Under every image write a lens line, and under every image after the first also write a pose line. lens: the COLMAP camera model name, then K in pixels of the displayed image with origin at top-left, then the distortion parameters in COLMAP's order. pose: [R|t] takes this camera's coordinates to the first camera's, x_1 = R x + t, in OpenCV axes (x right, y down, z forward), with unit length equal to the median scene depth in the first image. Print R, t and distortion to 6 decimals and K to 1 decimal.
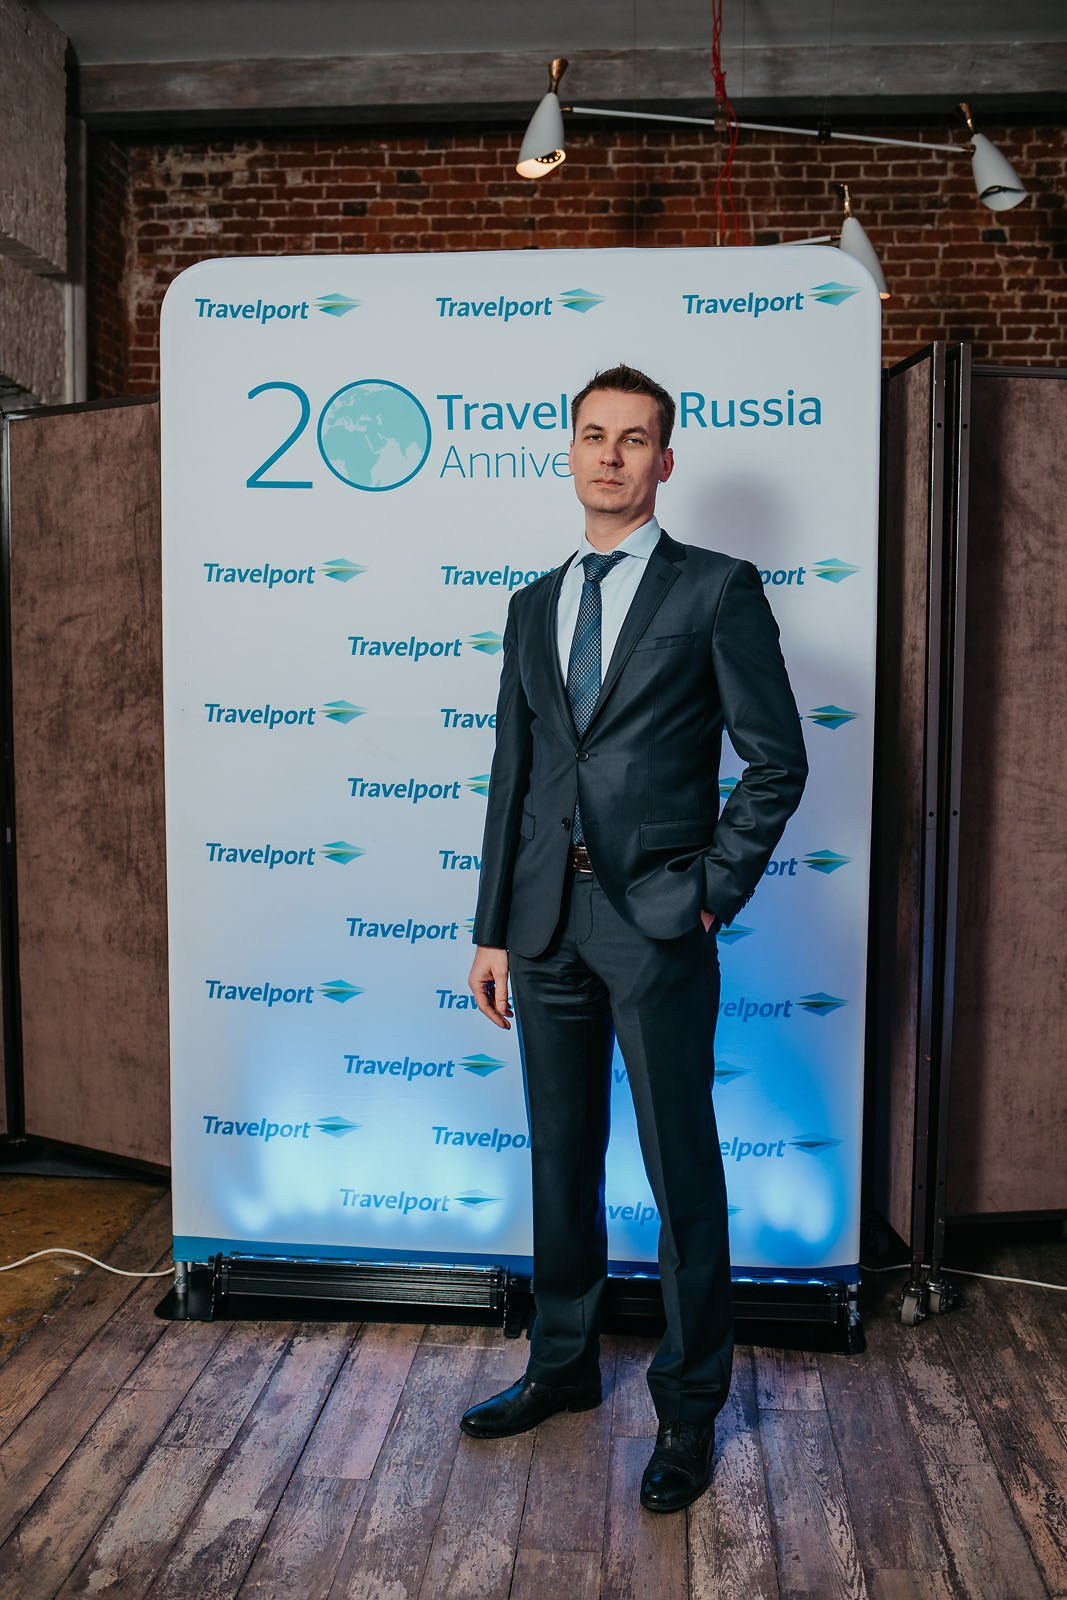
lens RADIAL K [[1532.2, 0, 541.9], [0, 1532.2, 806.1], [0, 0, 1]] dist [-0.035303, 0.000000]
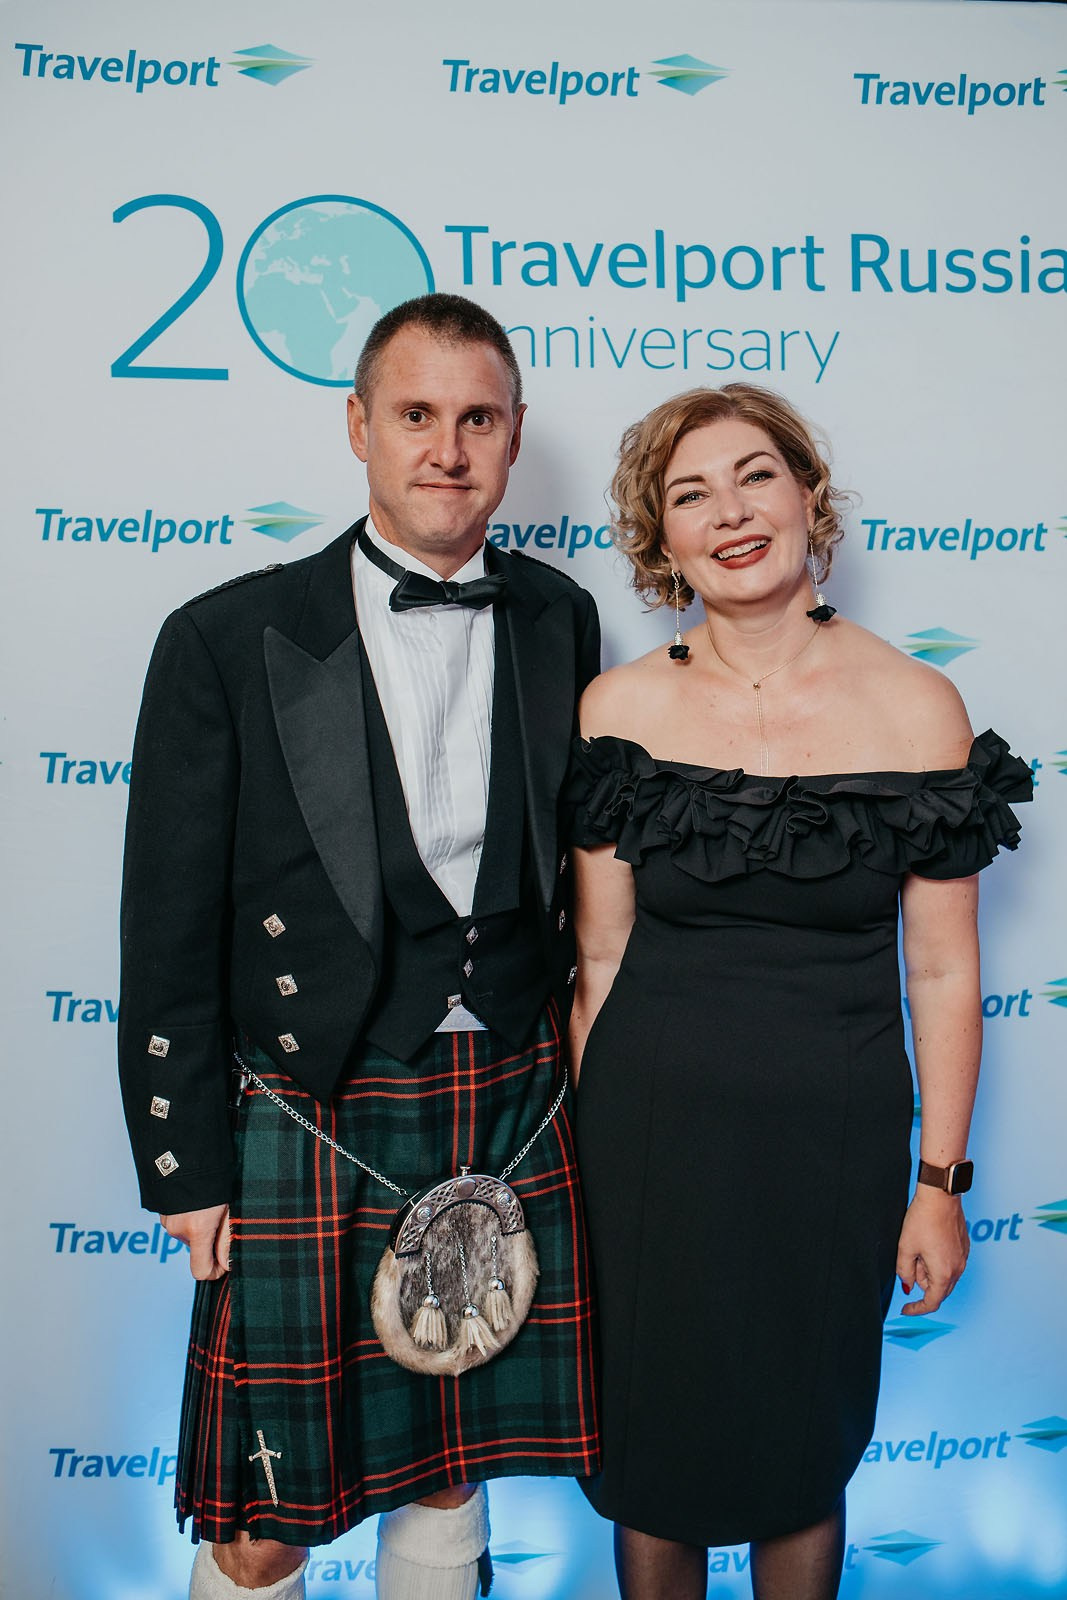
lens RADIAL K [[1649.6, 0, 544.4], [0, 1649.6, 816.3], [0, 0, 1]] dist [-0.037610, 0.000000]
pose [[0.987276, -0.019318, 0.157840, -0.125879], [0.018116, 0.999795, 0.009052, -0.043203], [-0.157983, -0.006078, 0.987423, 0.343278]]
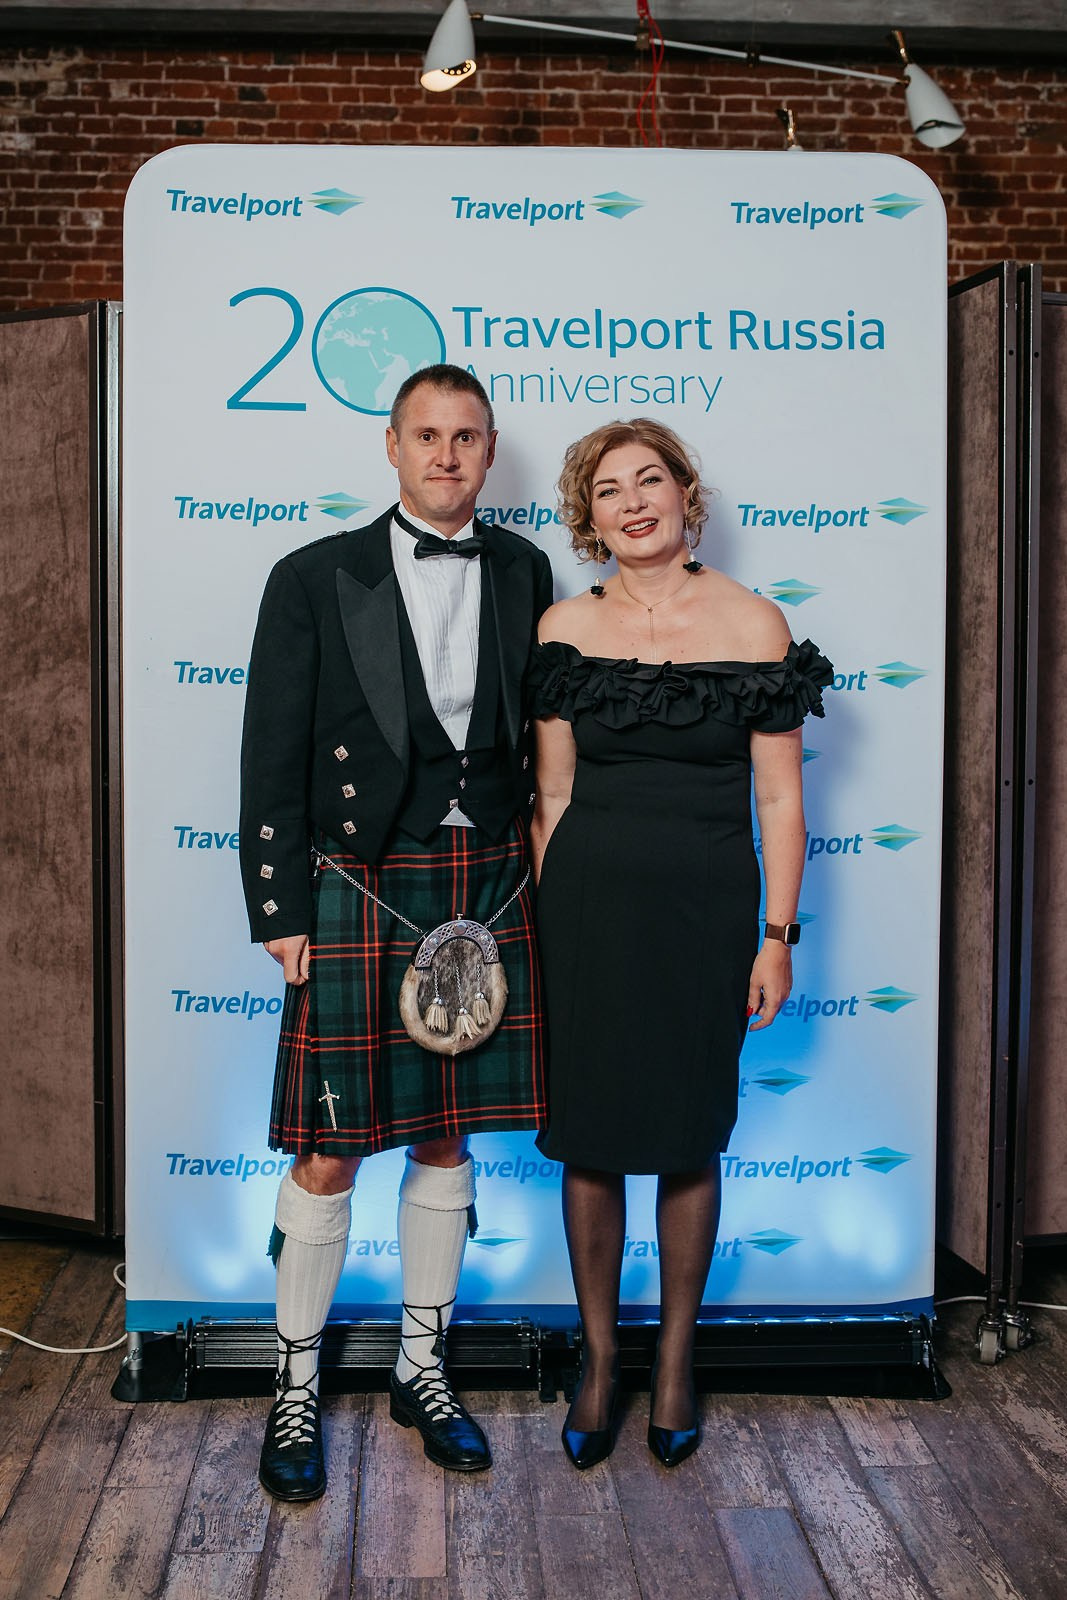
lens RADIAL K [[1710.8, 0, 487.0], [0, 1710.8, 741.4], [0, 0, 1]] dist [-0.036614, 0.000000]
pose [[0.992793, -0.005619, 0.119710, -0.155529], [0.011168, 0.998891, -0.045735, 0.021444], [-0.119321, 0.046742, 0.991755, 0.041356]]
